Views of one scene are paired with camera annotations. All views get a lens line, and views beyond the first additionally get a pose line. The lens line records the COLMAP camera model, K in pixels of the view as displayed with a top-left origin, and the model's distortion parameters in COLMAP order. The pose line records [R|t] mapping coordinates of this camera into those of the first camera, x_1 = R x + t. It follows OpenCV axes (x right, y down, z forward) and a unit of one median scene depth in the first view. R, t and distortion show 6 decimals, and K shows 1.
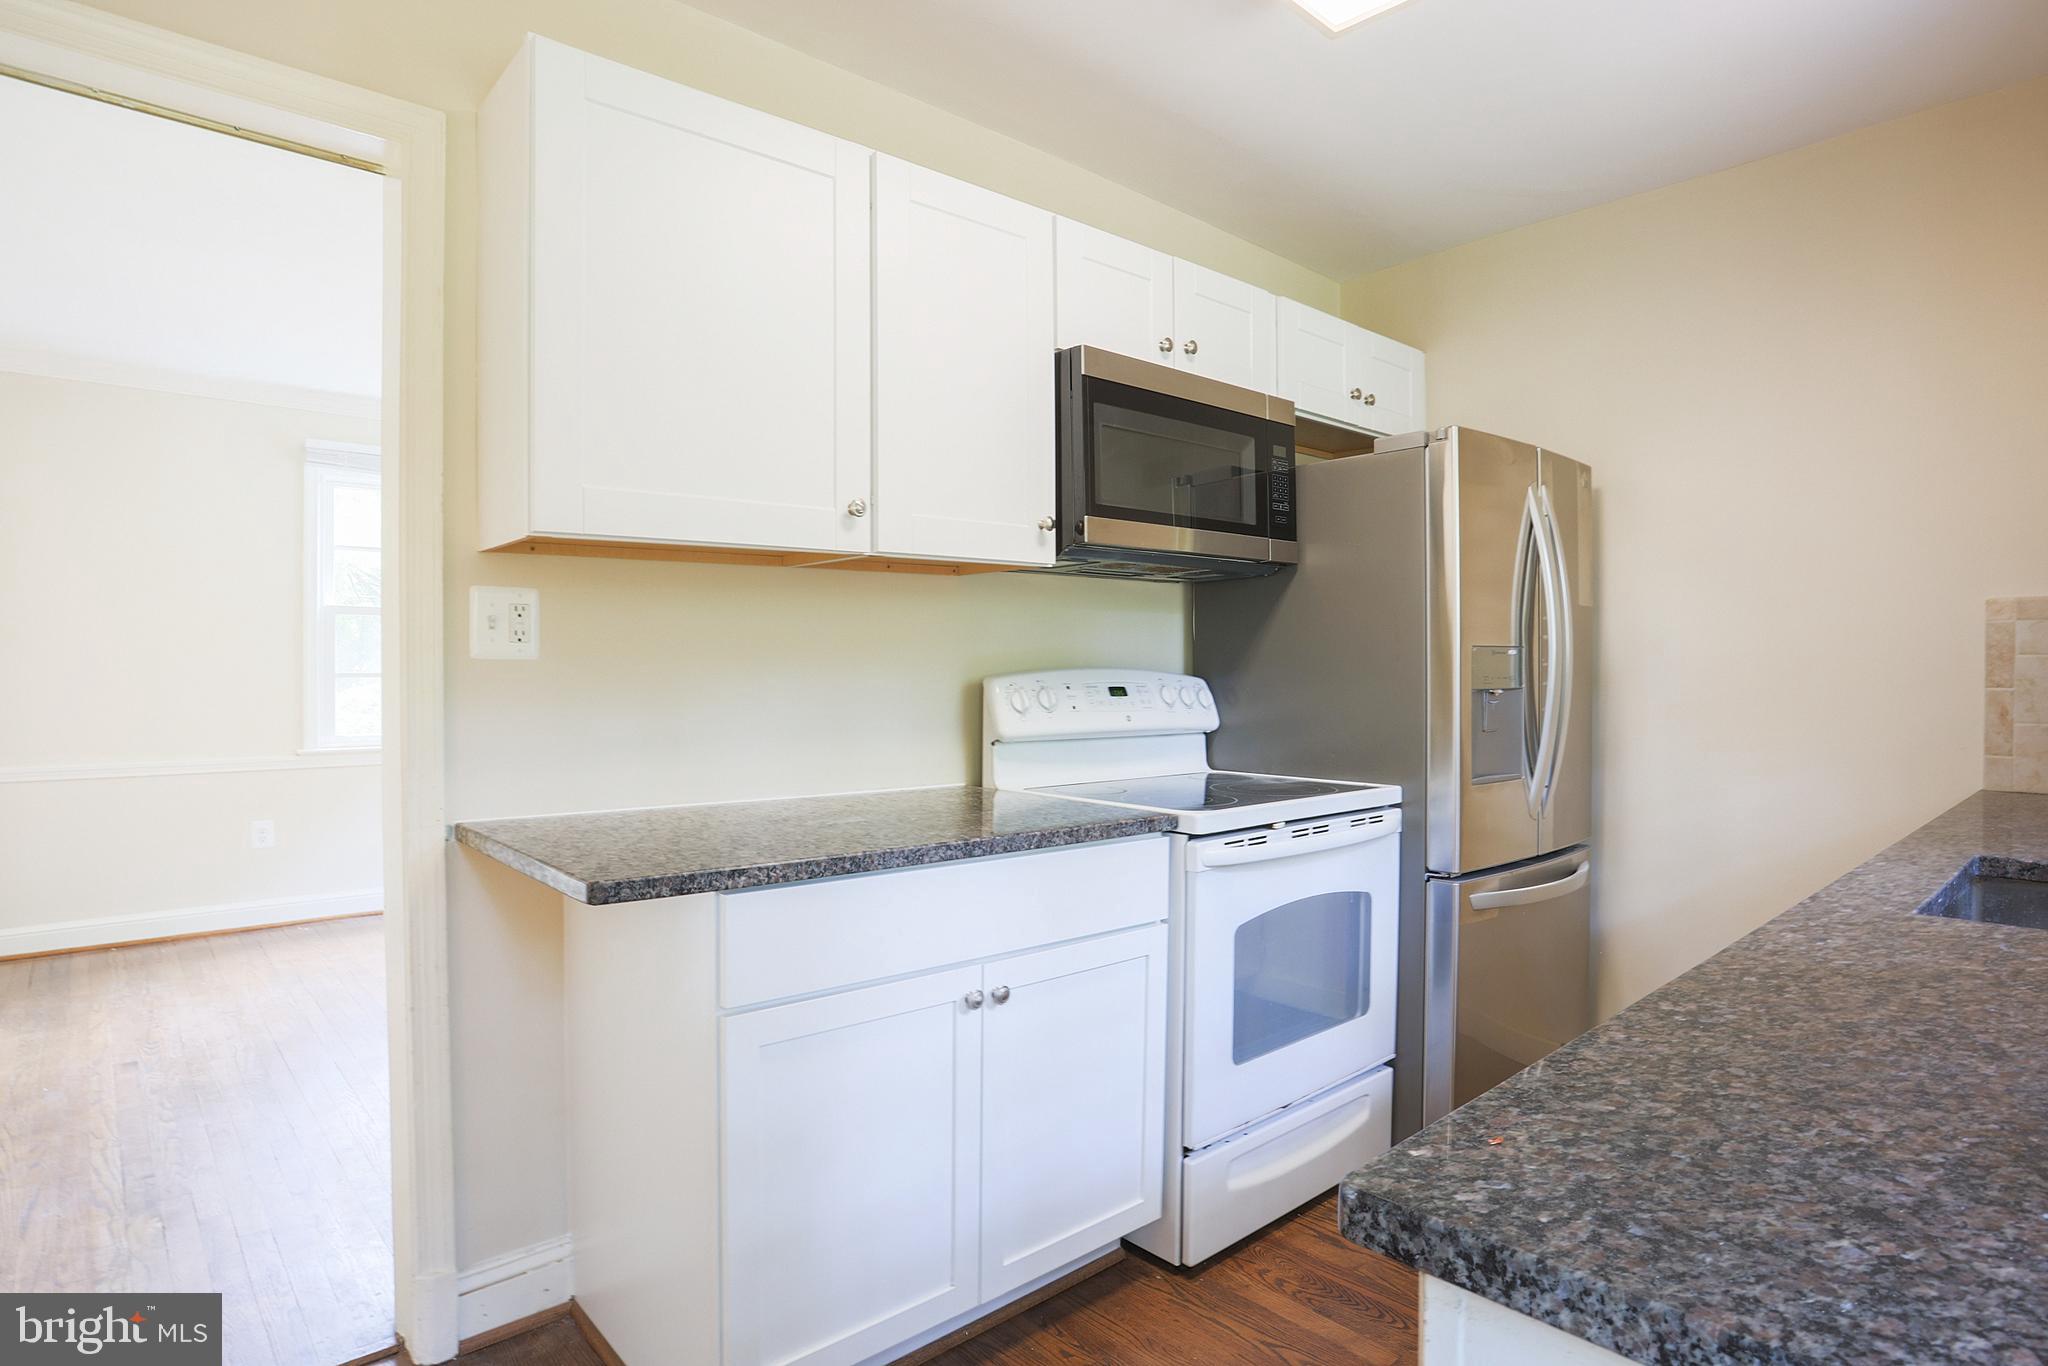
lens RADIAL K [[1093.2, 0, 1024.0], [0, 1093.2, 683.0], [0, 0, 1]] dist [-0.073248, 0.028224]
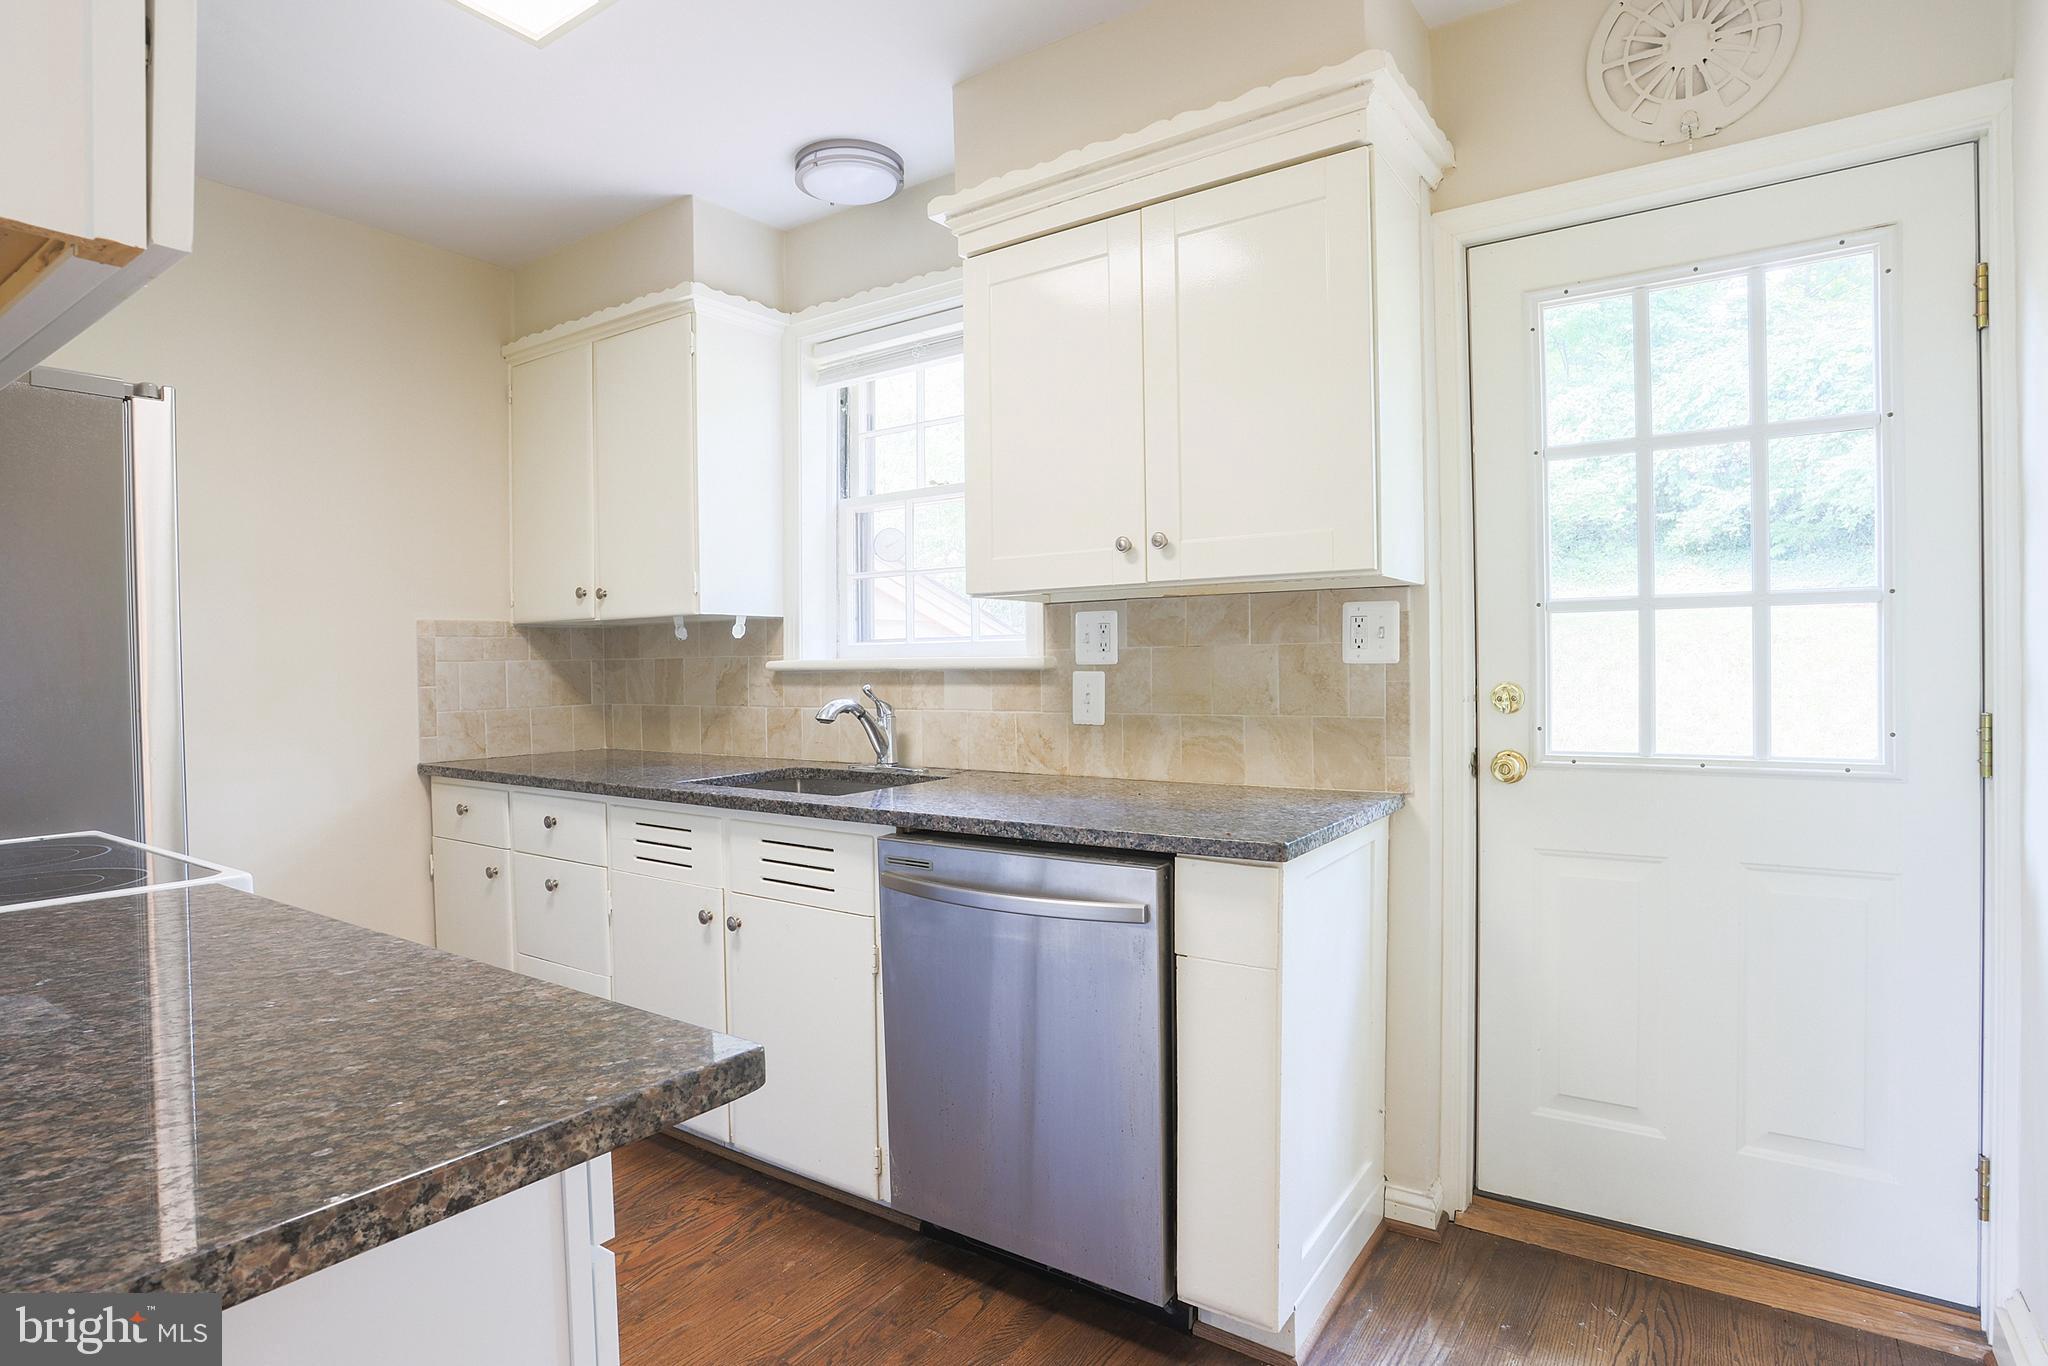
lens RADIAL K [[1078.6, 0, 1017.9], [0, 1078.6, 685.8], [0, 0, 1]] dist [-0.084626, 0.038680]
pose [[-0.228340, -0.017975, 0.973416, -0.556434], [0.027607, 0.999308, 0.024929, -0.008682], [-0.973190, 0.032565, -0.227686, 0.570696]]
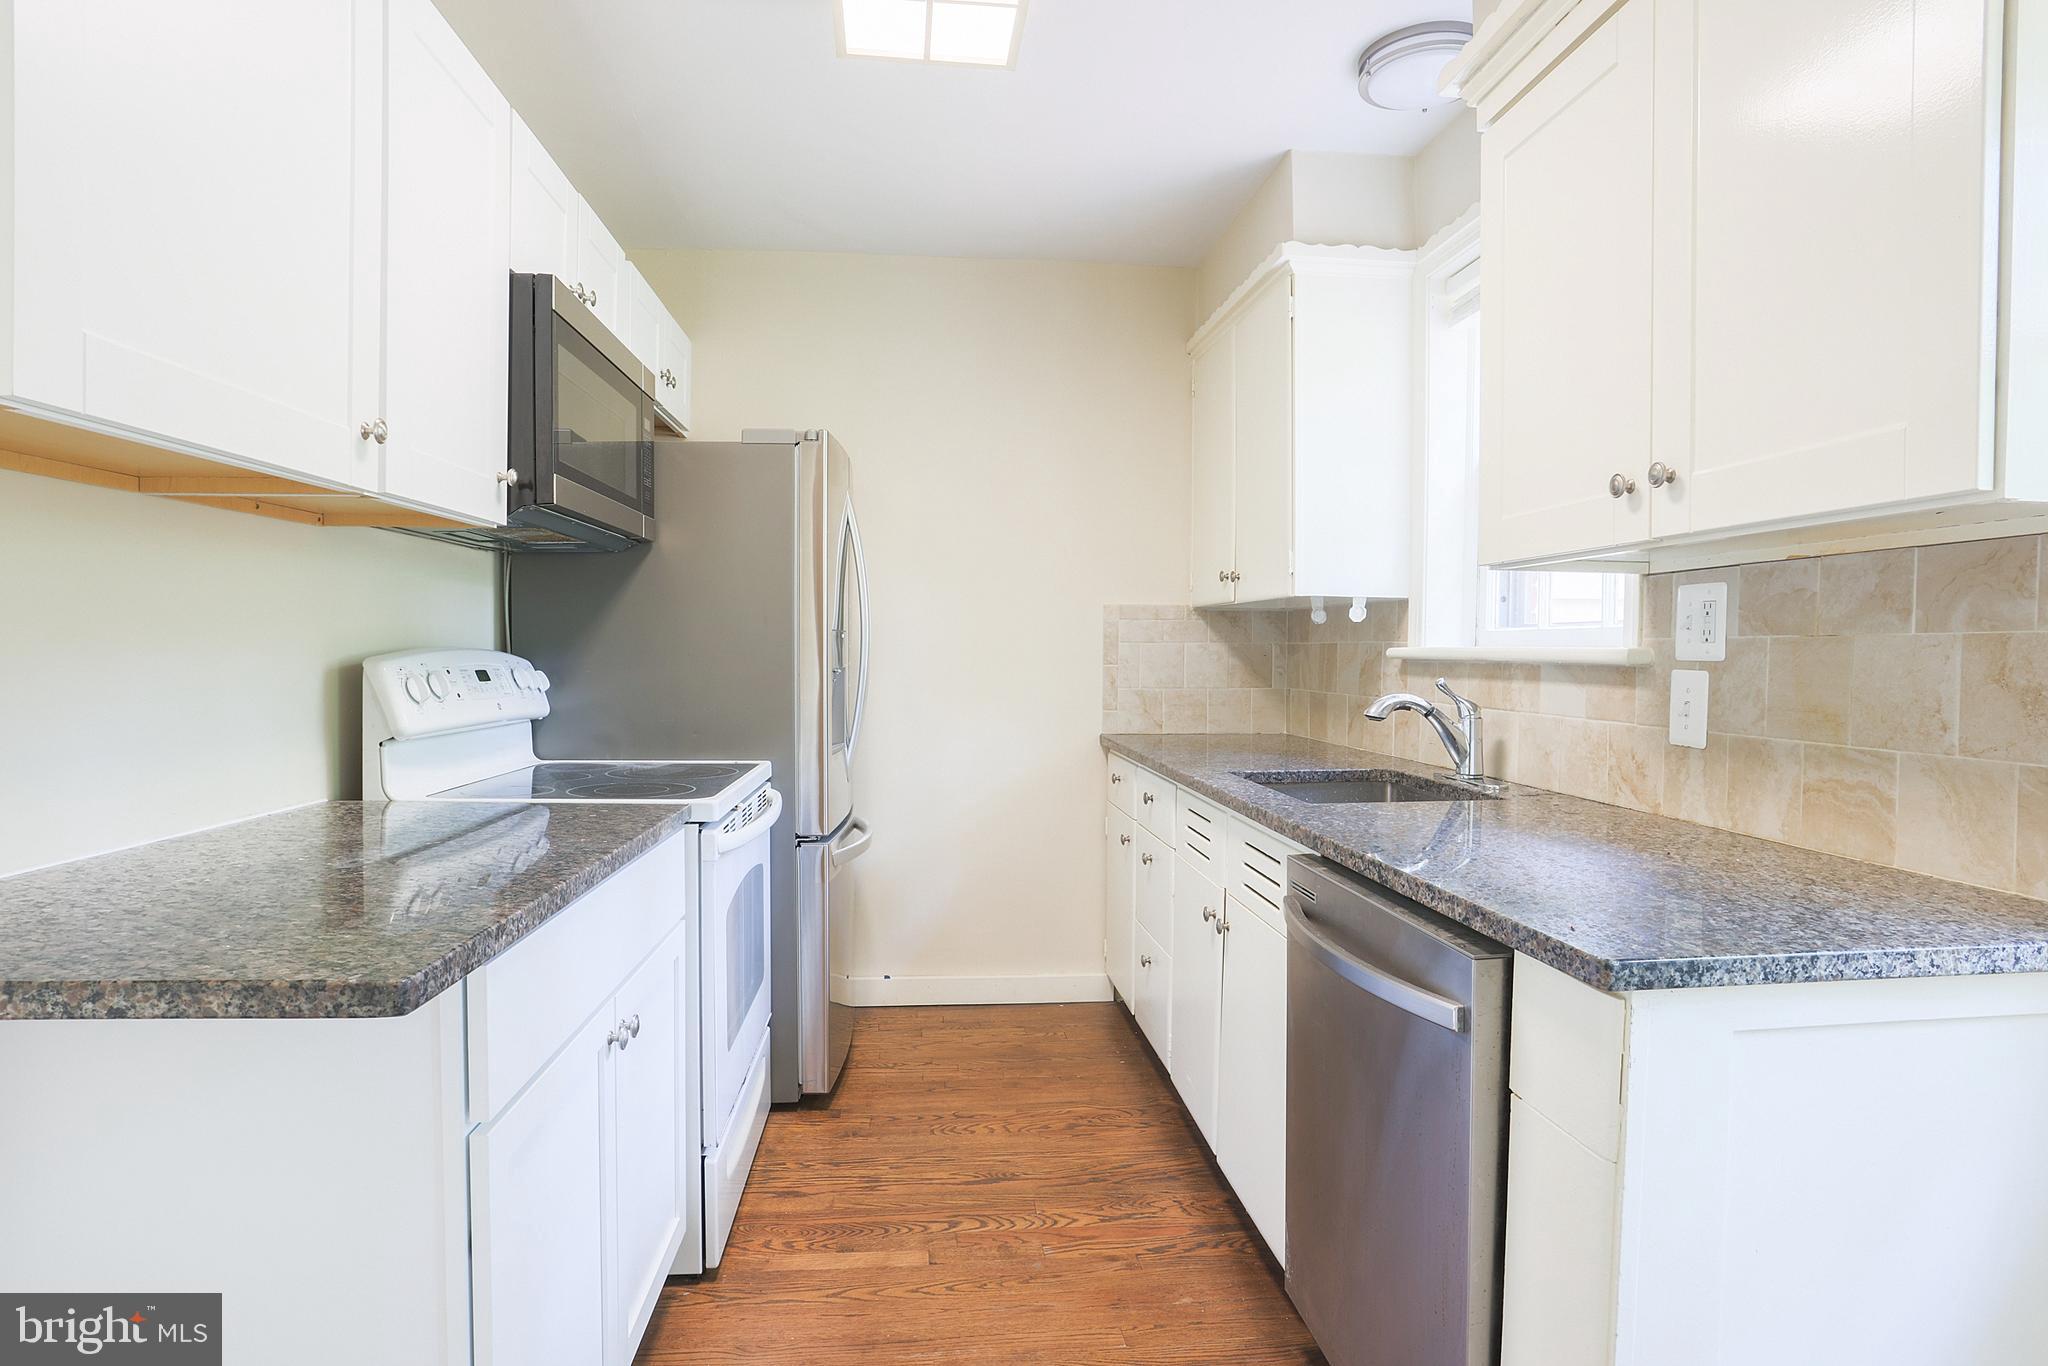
lens RADIAL K [[1093.2, 0, 1024.0], [0, 1093.2, 683.0], [0, 0, 1]] dist [-0.073248, 0.028224]
pose [[0.590754, -0.020311, 0.806596, -0.392582], [0.004516, 0.999751, 0.021867, -0.003609], [-0.806839, -0.009275, 0.590699, 0.182398]]
